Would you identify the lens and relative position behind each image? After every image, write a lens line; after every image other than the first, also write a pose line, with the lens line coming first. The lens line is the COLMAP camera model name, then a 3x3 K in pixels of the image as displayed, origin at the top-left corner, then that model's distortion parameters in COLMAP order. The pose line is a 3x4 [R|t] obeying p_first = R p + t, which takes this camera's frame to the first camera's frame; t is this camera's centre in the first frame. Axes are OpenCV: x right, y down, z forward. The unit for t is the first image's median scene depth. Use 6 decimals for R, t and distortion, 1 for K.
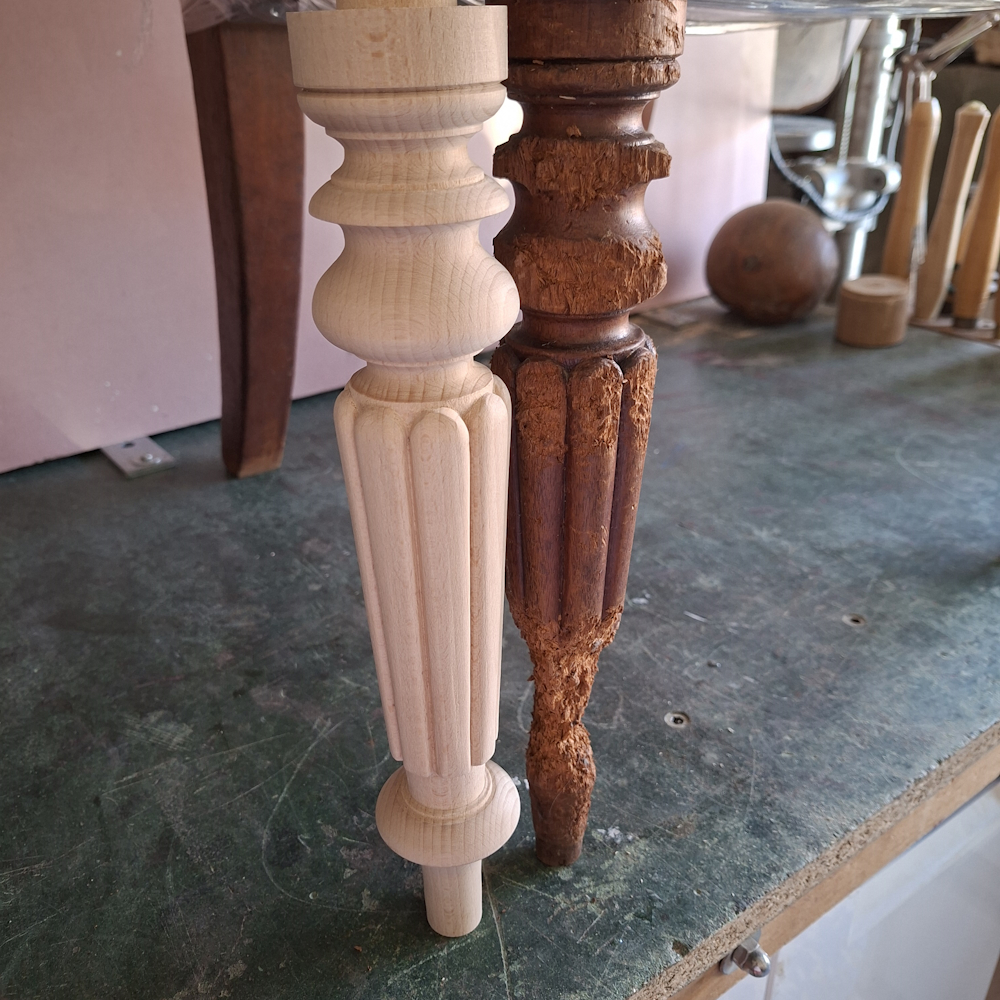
lens RADIAL K [[942.7, 0, 484.9], [0, 942.7, 500.0], [0, 0, 1]] dist [0.129142, -0.241412]
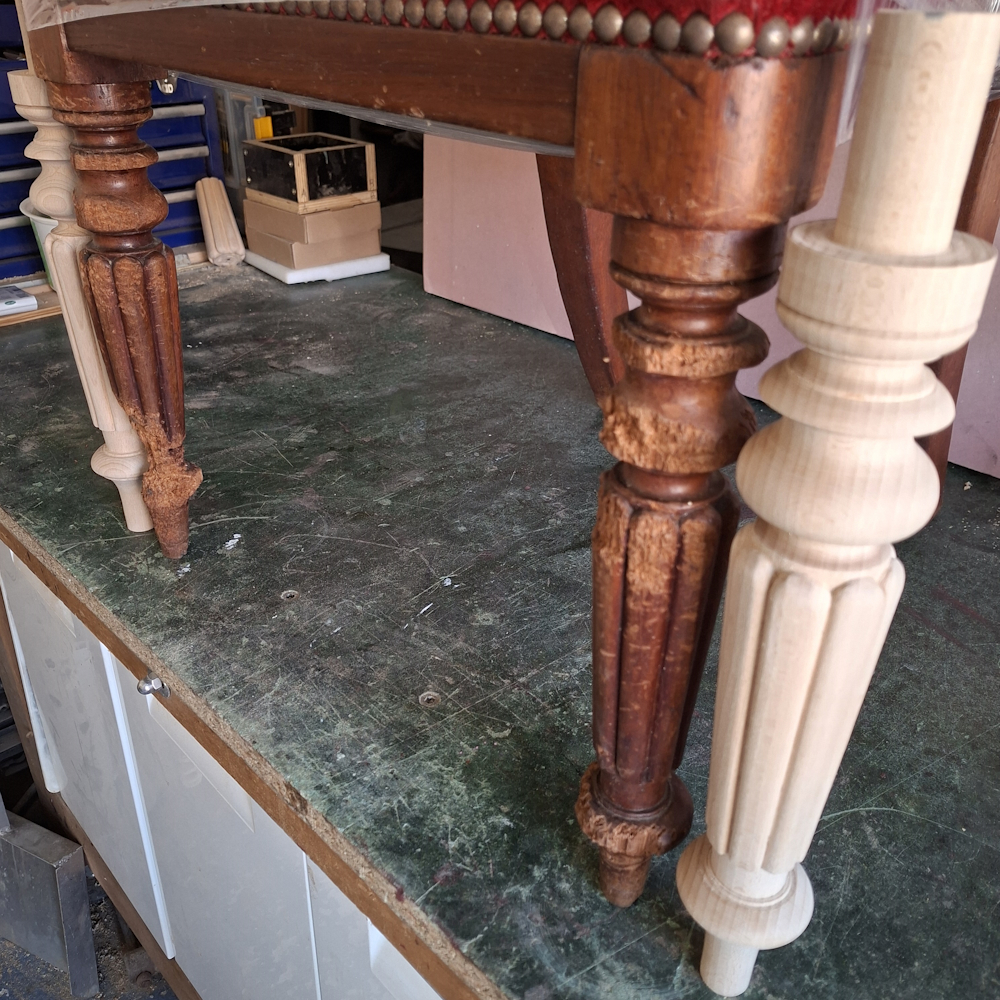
lens RADIAL K [[928.4, 0, 489.8], [0, 928.4, 506.6], [0, 0, 1]] dist [0.133140, -0.226813]
pose [[0.144062, 0.512047, -0.846790, 1.066603], [-0.464367, 0.790629, 0.399085, -0.437049], [0.873848, 0.335728, 0.351678, 0.597840]]
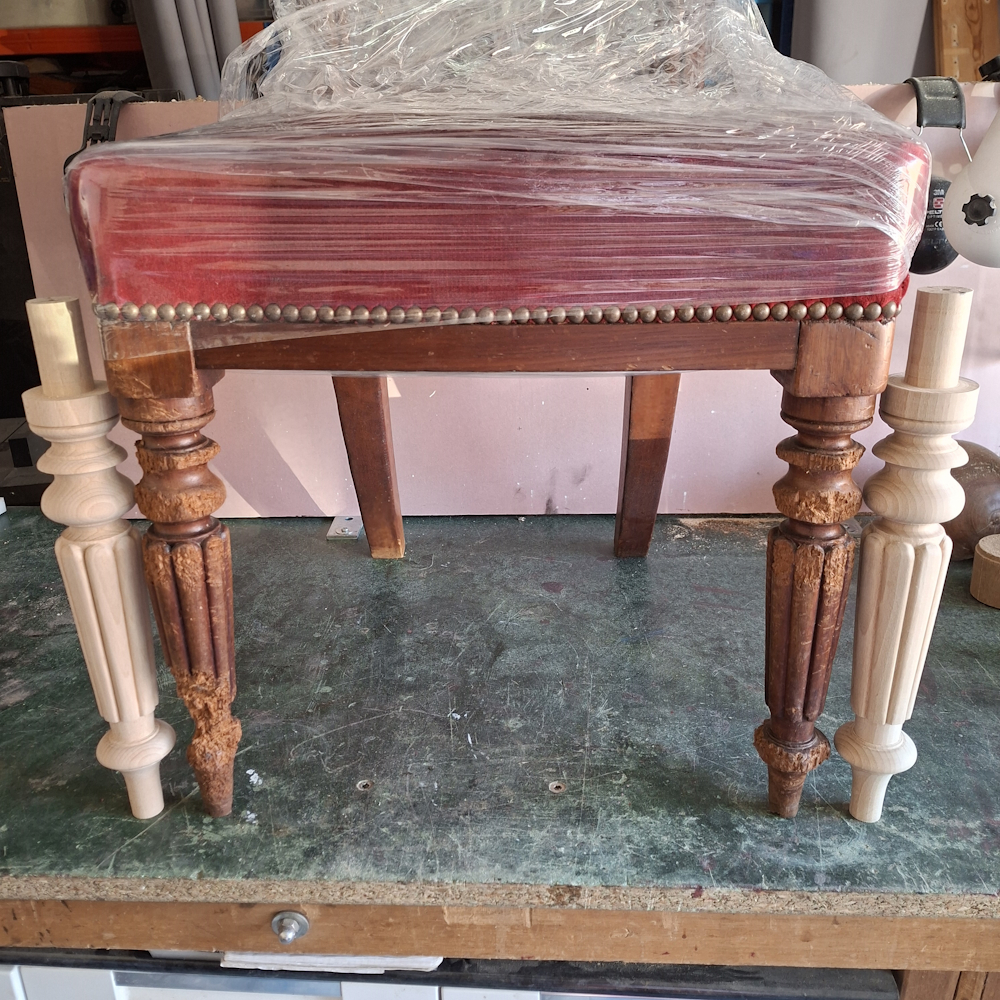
lens RADIAL K [[922.7, 0, 488.7], [0, 922.7, 502.3], [0, 0, 1]] dist [0.112057, -0.173539]
pose [[0.779748, 0.231242, -0.581824, 0.899760], [-0.277334, 0.960720, 0.010154, -0.217227], [0.561318, 0.153442, 0.813251, -0.126515]]
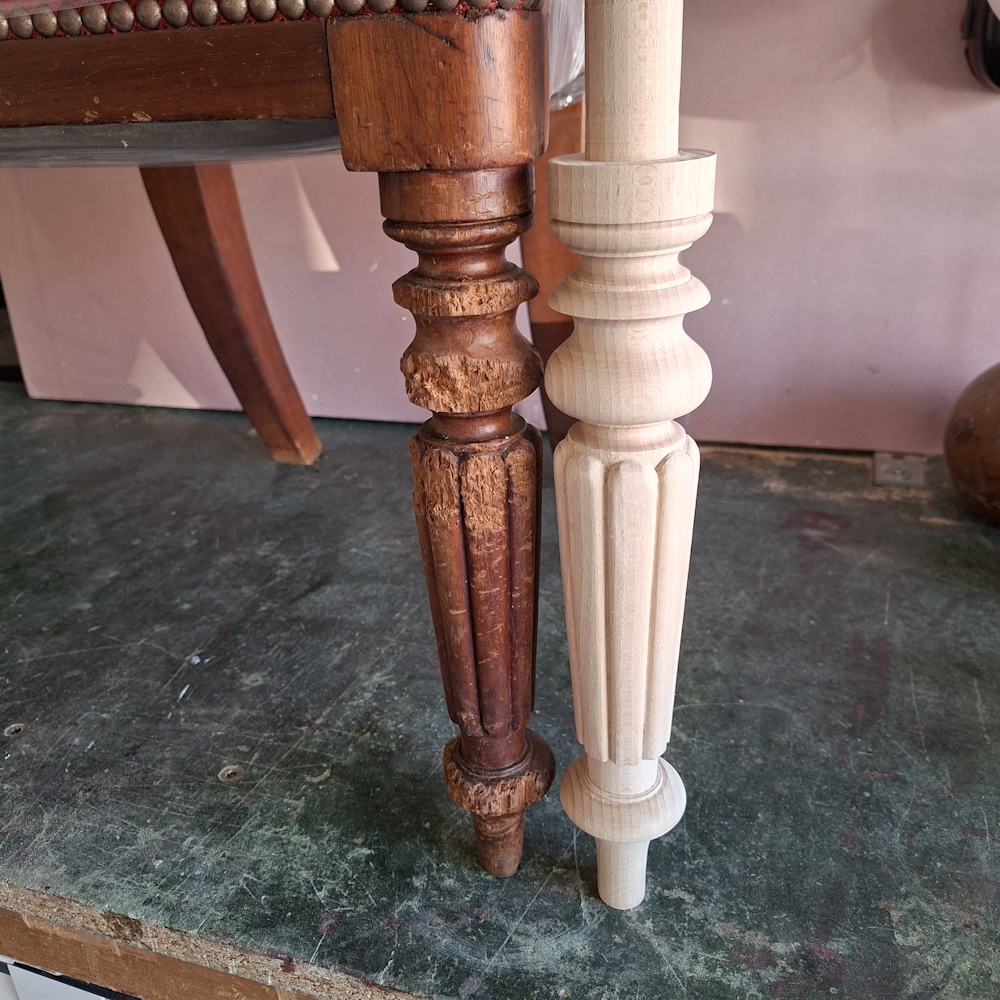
lens RADIAL K [[942.7, 0, 484.9], [0, 942.7, 500.0], [0, 0, 1]] dist [0.129142, -0.241412]
pose [[0.578652, 0.332152, -0.744873, 1.066341], [-0.334445, 0.929627, 0.154725, -0.327812], [0.743847, 0.159587, 0.649018, 0.504882]]
